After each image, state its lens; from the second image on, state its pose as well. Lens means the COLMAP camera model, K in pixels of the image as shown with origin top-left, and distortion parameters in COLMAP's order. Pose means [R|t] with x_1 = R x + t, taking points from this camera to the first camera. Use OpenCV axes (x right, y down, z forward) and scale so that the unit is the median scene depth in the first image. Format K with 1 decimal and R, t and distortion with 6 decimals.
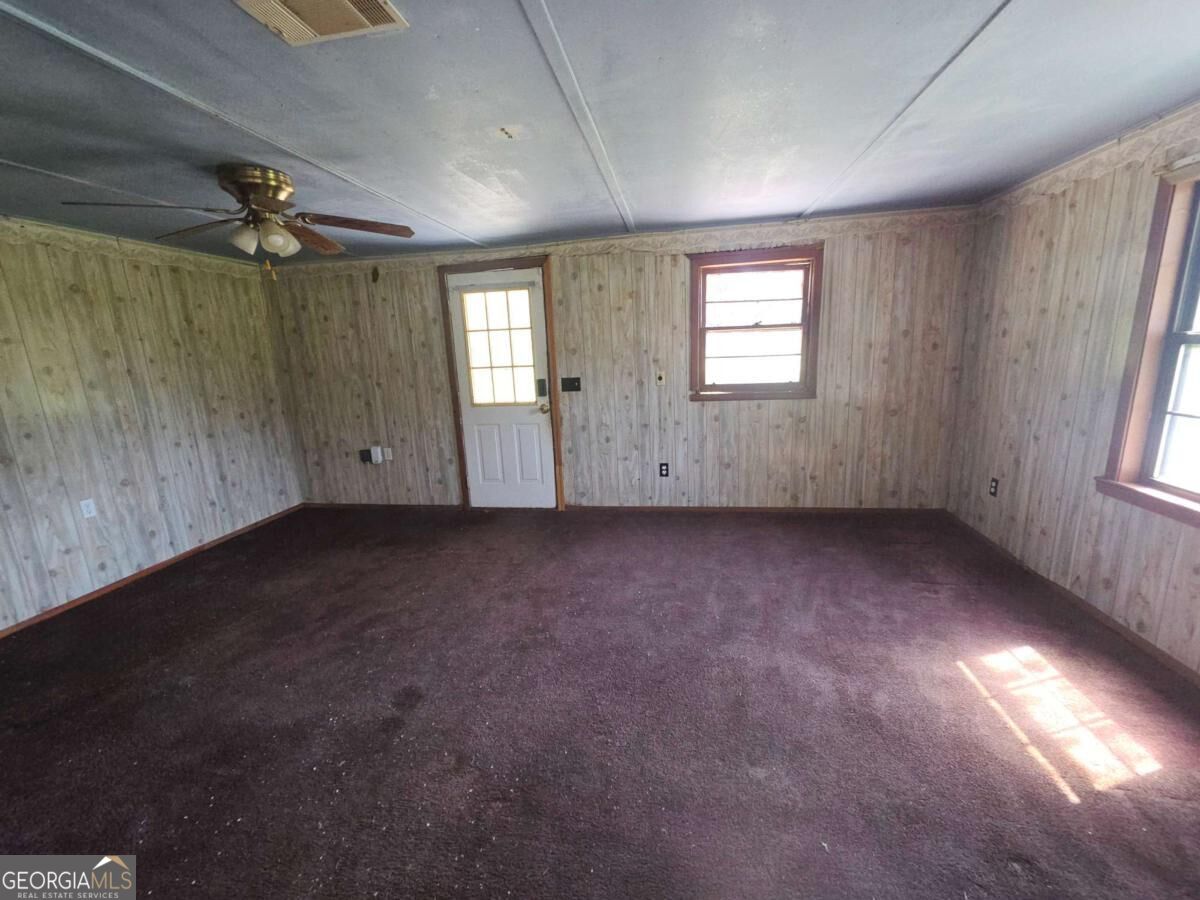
lens RADIAL K [[495.3, 0, 596.0], [0, 495.3, 453.9], [0, 0, 1]] dist [-0.001536, -0.000799]
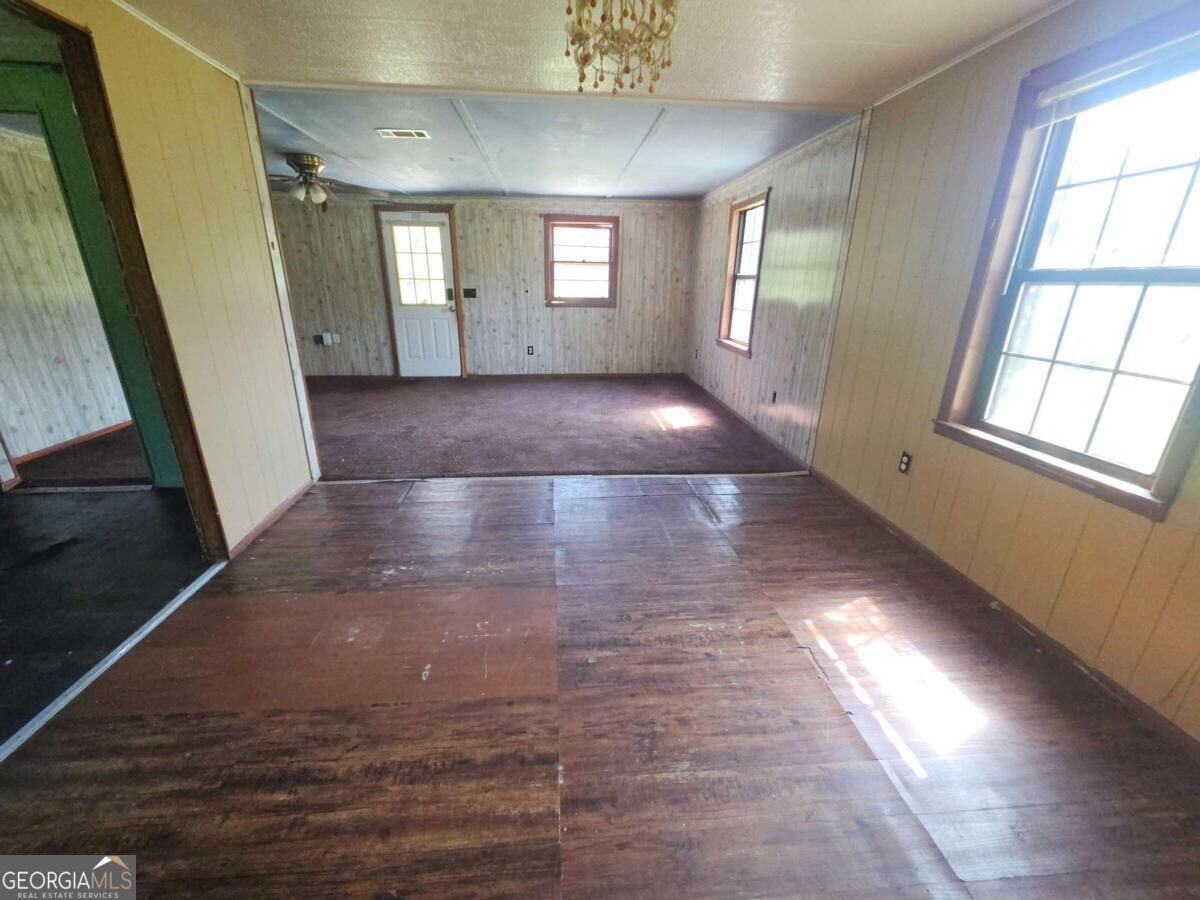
lens RADIAL K [[495.3, 0, 598.8], [0, 495.3, 457.8], [0, 0, 1]] dist [-0.001536, -0.000799]
pose [[0.966760, -0.032299, 0.253639, -0.071374], [-0.000149, 0.991918, 0.126881, 0.180744], [-0.255687, -0.122702, 0.958941, -0.678707]]
